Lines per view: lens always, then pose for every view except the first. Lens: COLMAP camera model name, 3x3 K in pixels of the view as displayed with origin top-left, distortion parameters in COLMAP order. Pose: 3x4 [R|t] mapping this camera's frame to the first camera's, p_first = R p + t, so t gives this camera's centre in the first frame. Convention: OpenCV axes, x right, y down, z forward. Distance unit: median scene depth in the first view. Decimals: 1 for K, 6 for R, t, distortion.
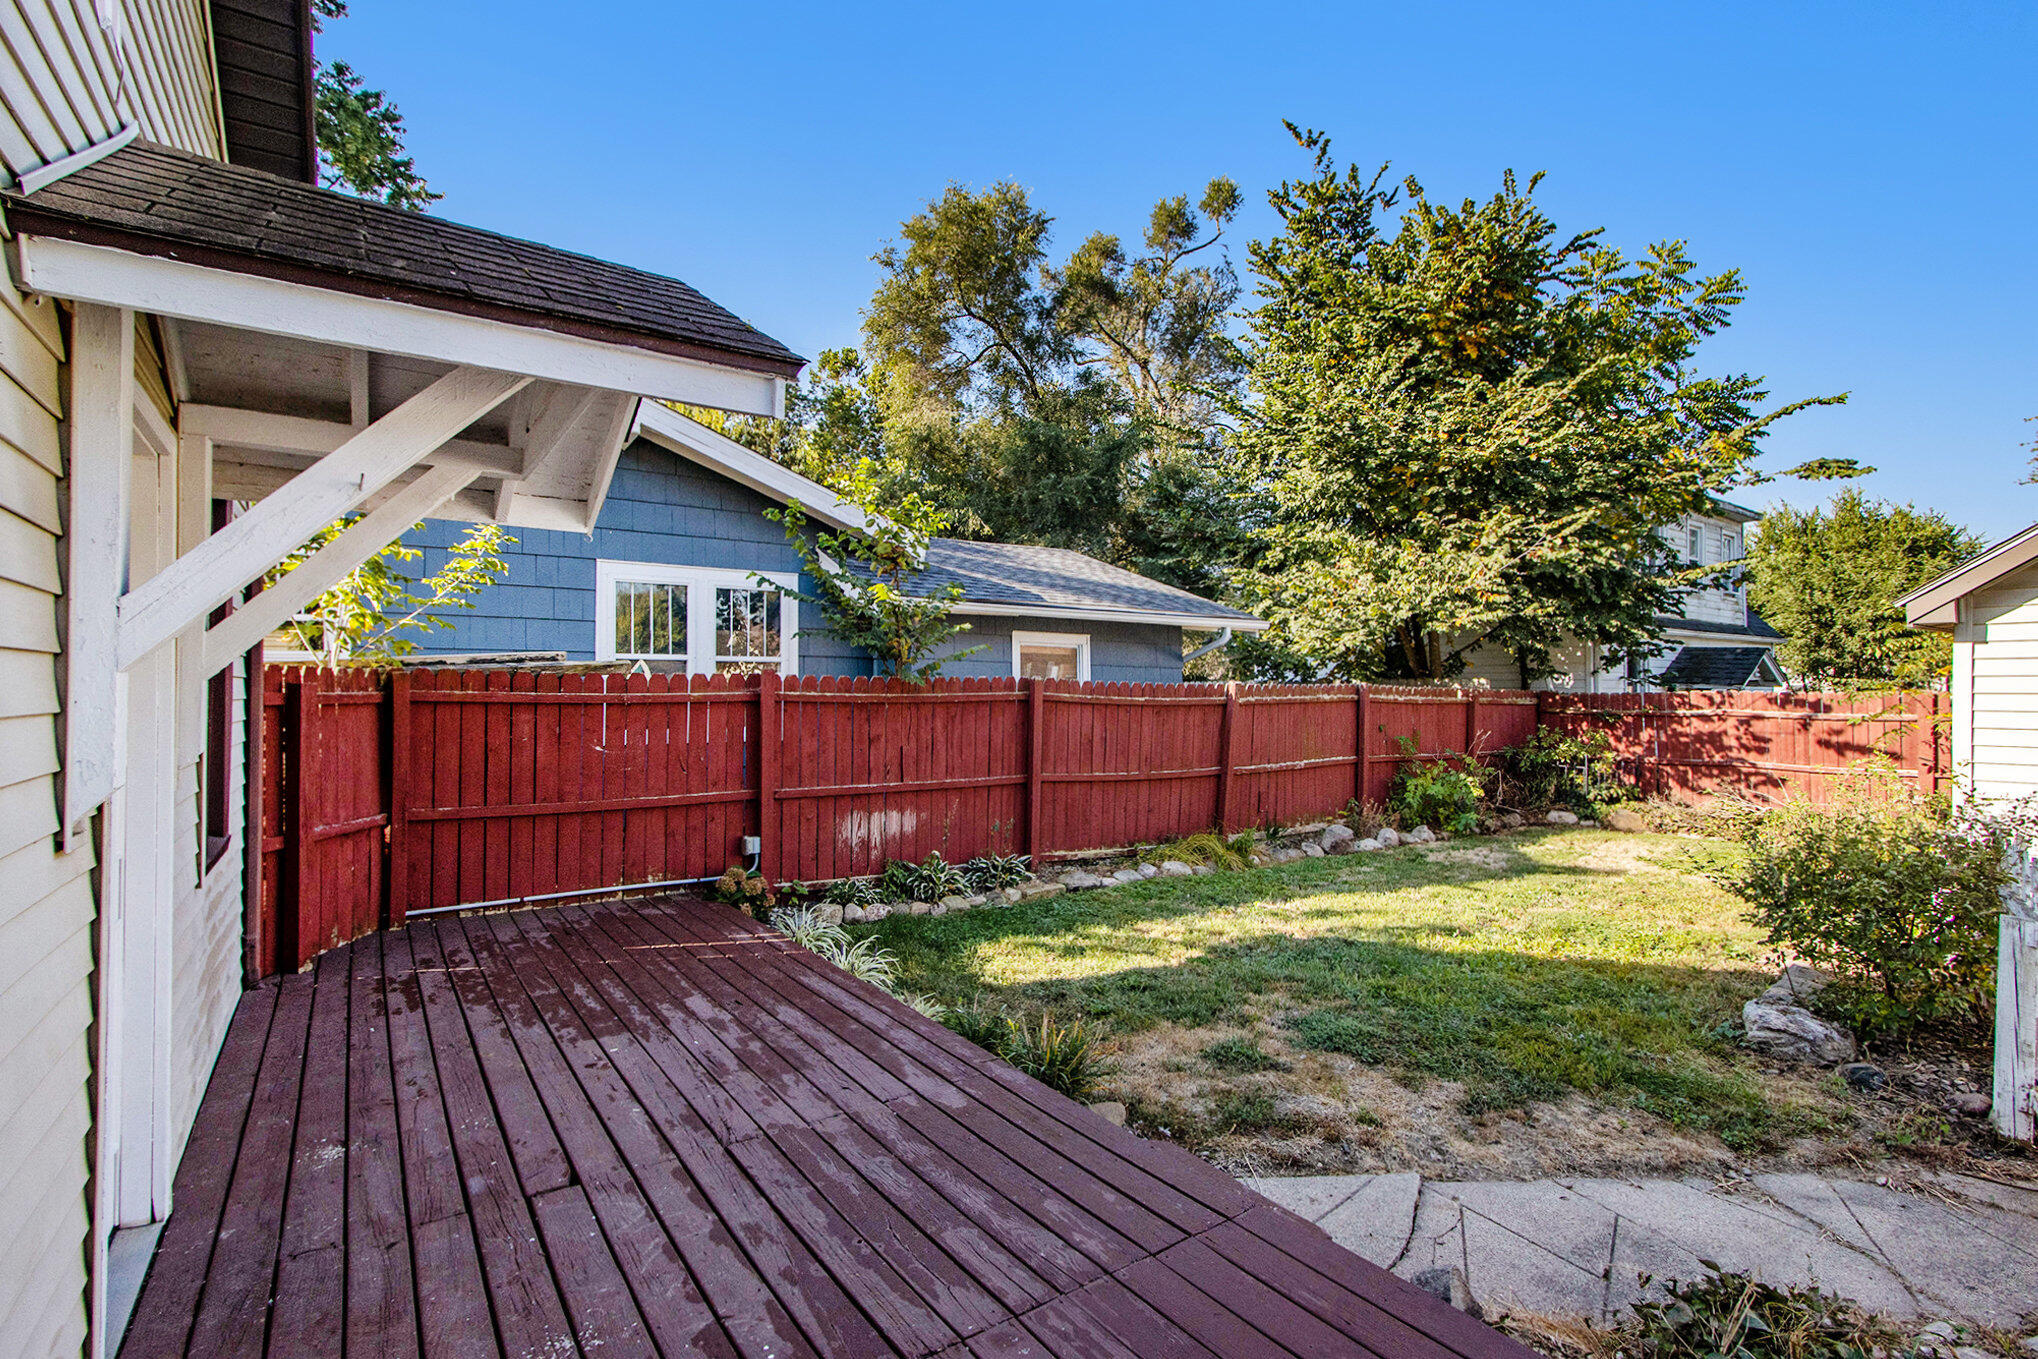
lens RADIAL K [[977.5, 0, 1033.3], [0, 977.5, 690.9], [0, 0, 1]] dist [-0.014931, 0.001055]
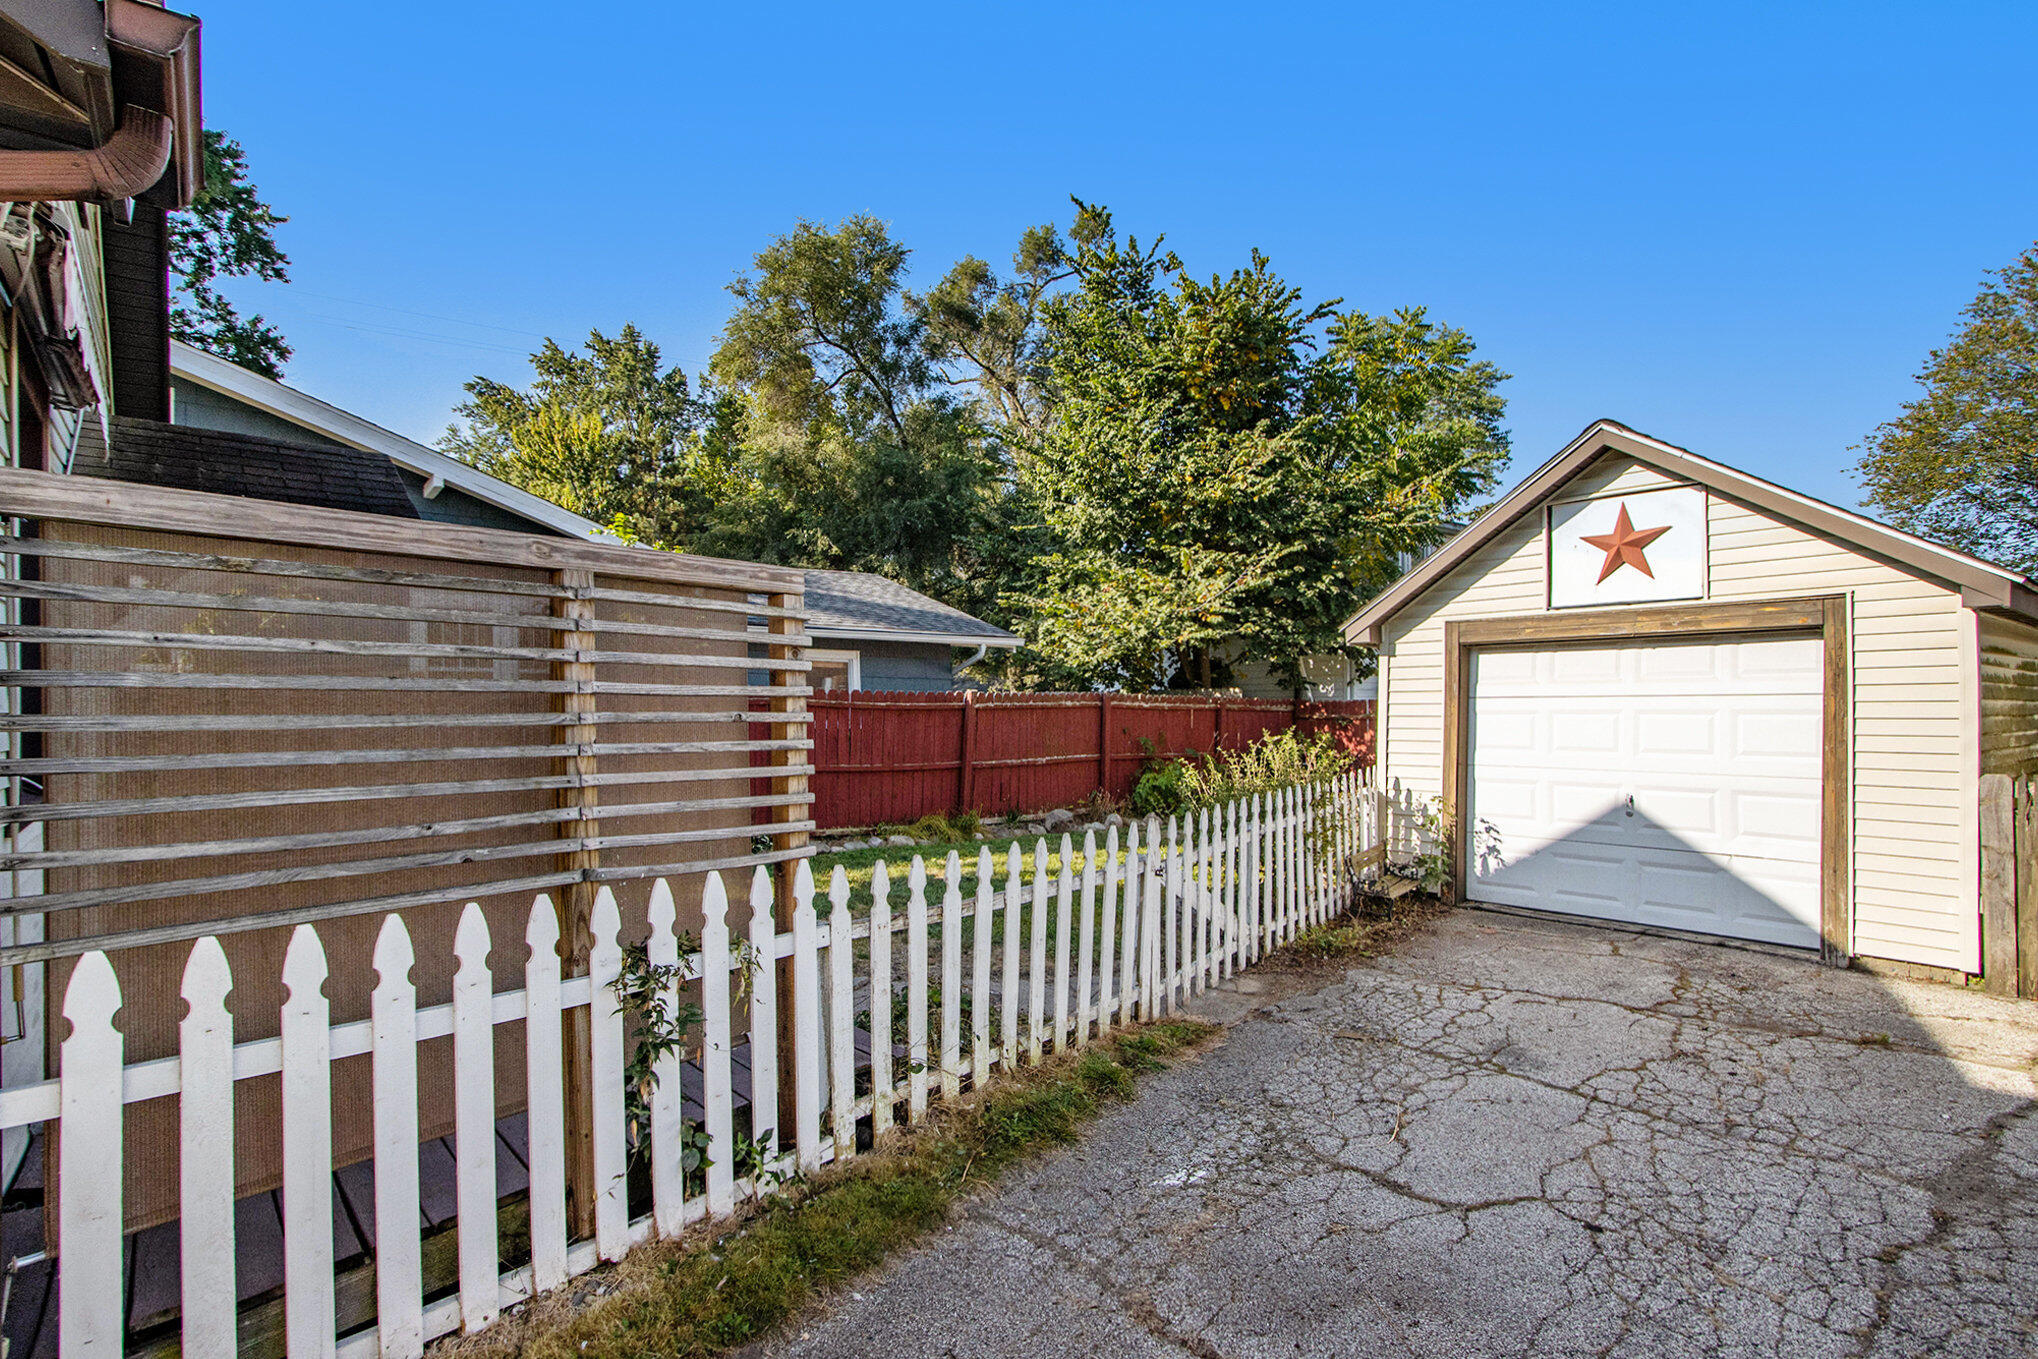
lens RADIAL K [[1050.5, 0, 1062.4], [0, 1050.5, 680.7], [0, 0, 1]] dist [-0.015905, 0.003503]
pose [[0.996042, -0.004348, 0.088781, 0.143871], [0.006767, 0.999614, -0.026957, 0.010510], [-0.088629, 0.027451, 0.995686, -0.205938]]
